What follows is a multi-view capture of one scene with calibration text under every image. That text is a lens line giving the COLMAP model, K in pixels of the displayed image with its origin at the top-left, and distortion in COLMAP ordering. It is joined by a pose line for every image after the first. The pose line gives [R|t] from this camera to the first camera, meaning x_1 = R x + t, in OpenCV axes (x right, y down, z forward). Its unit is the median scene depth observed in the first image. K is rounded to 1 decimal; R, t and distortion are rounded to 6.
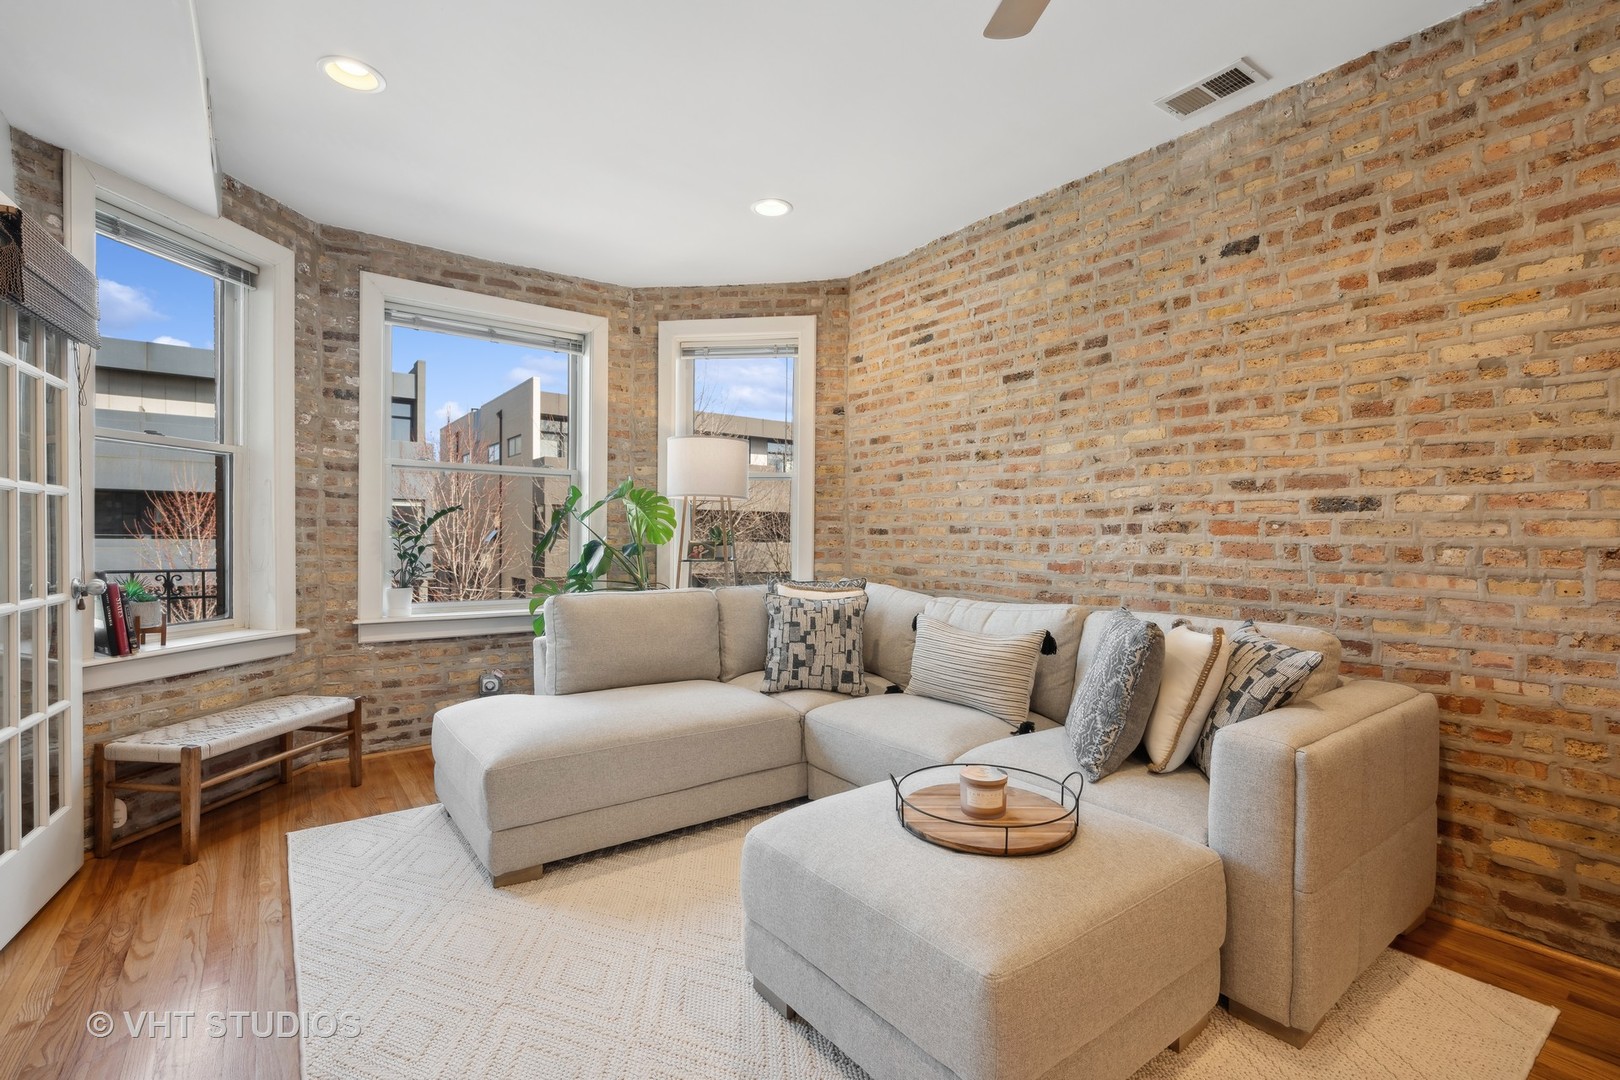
lens RADIAL K [[733.0, 0, 810.0], [0, 733.0, 540.0], [0, 0, 1]] dist [-0.000257, 0.000087]
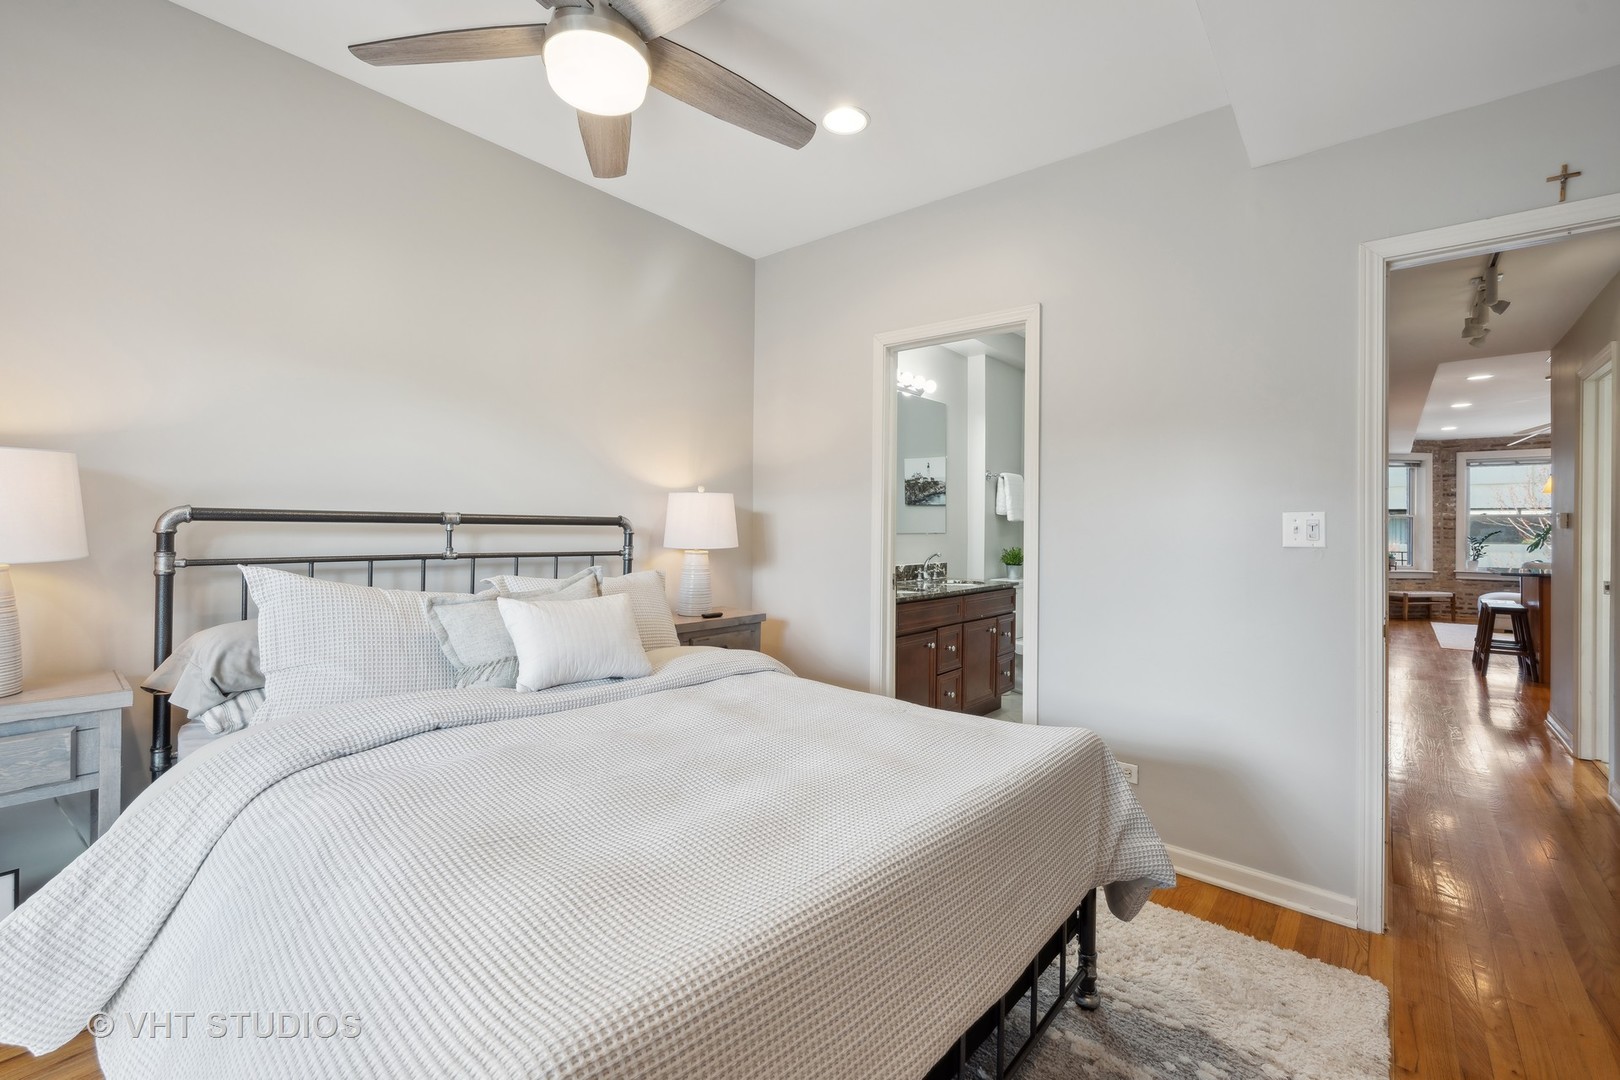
lens RADIAL K [[648.0, 0, 810.0], [0, 648.0, 540.0], [0, 0, 1]] dist [-0.028074, -0.000052]
pose [[0.193392, -0.004087, -0.981113, 1.384487], [-0.008709, 0.999945, -0.005883, 0.023994], [0.981083, 0.009682, 0.193346, -2.071813]]
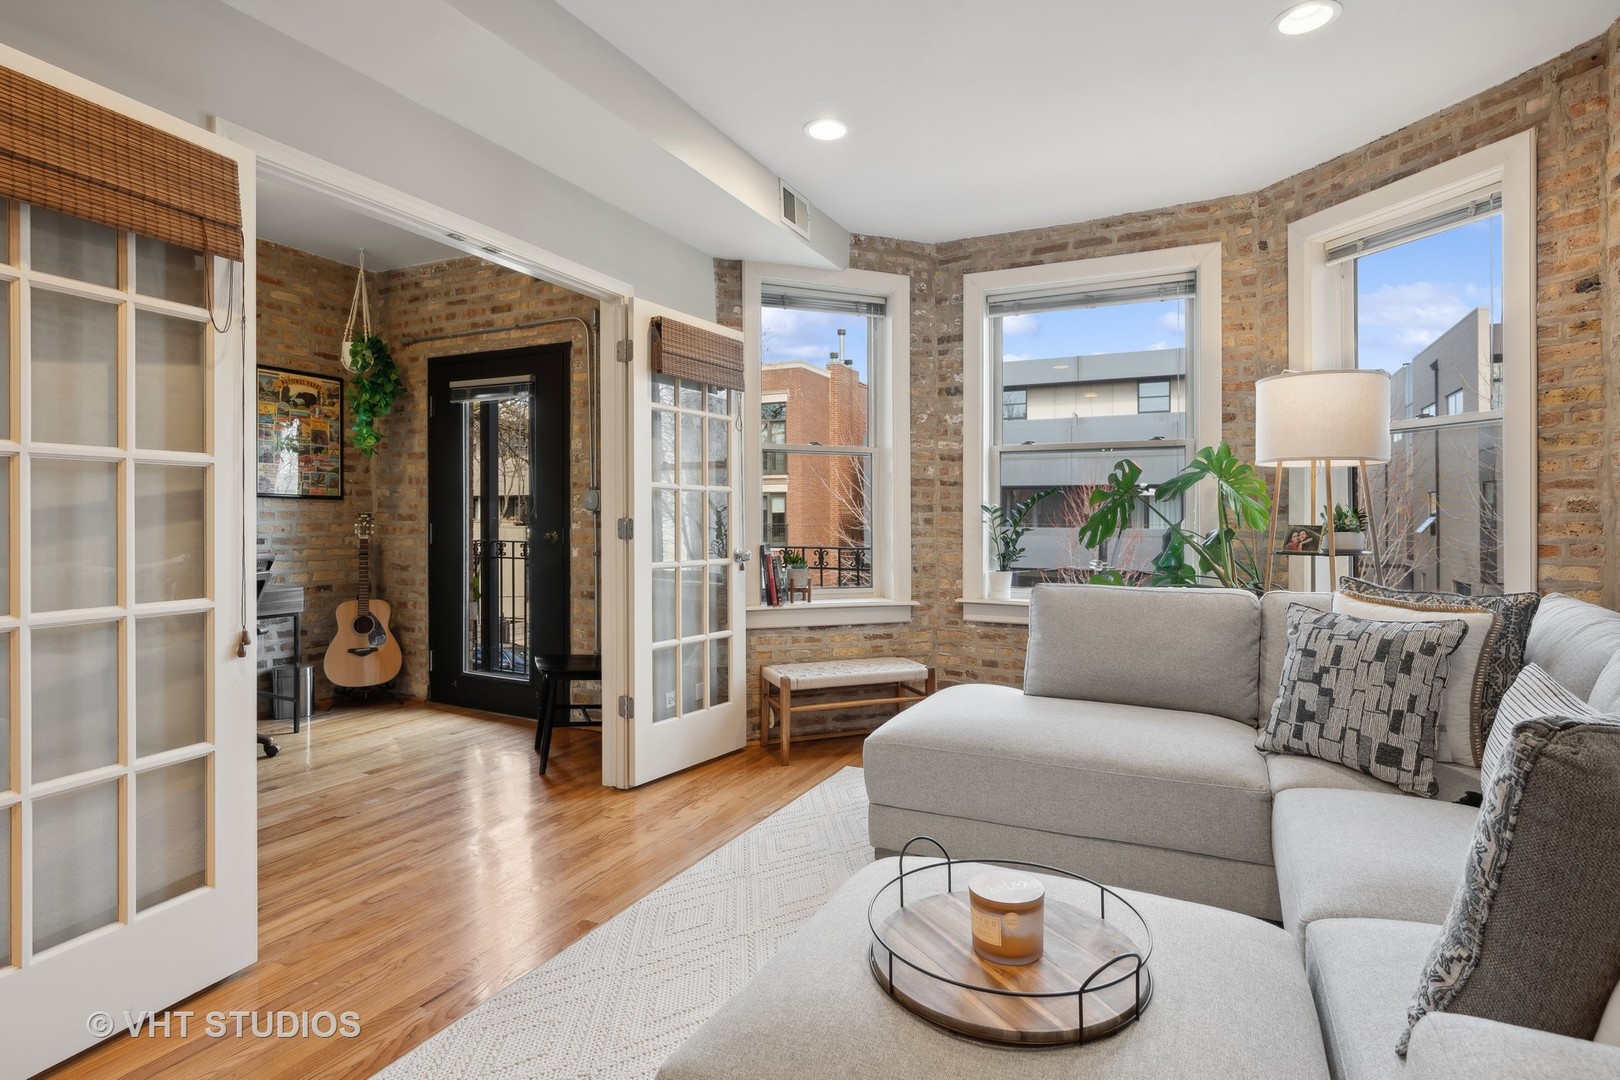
lens RADIAL K [[827.3, 0, 805.7], [0, 827.3, 516.7], [0, 0, 1]] dist [-0.003343, -0.000460]
pose [[0.456672, -0.010003, -0.889579, 0.363580], [-0.004791, 0.999895, -0.013704, 0.006892], [0.889622, 0.010520, 0.456576, 0.243181]]
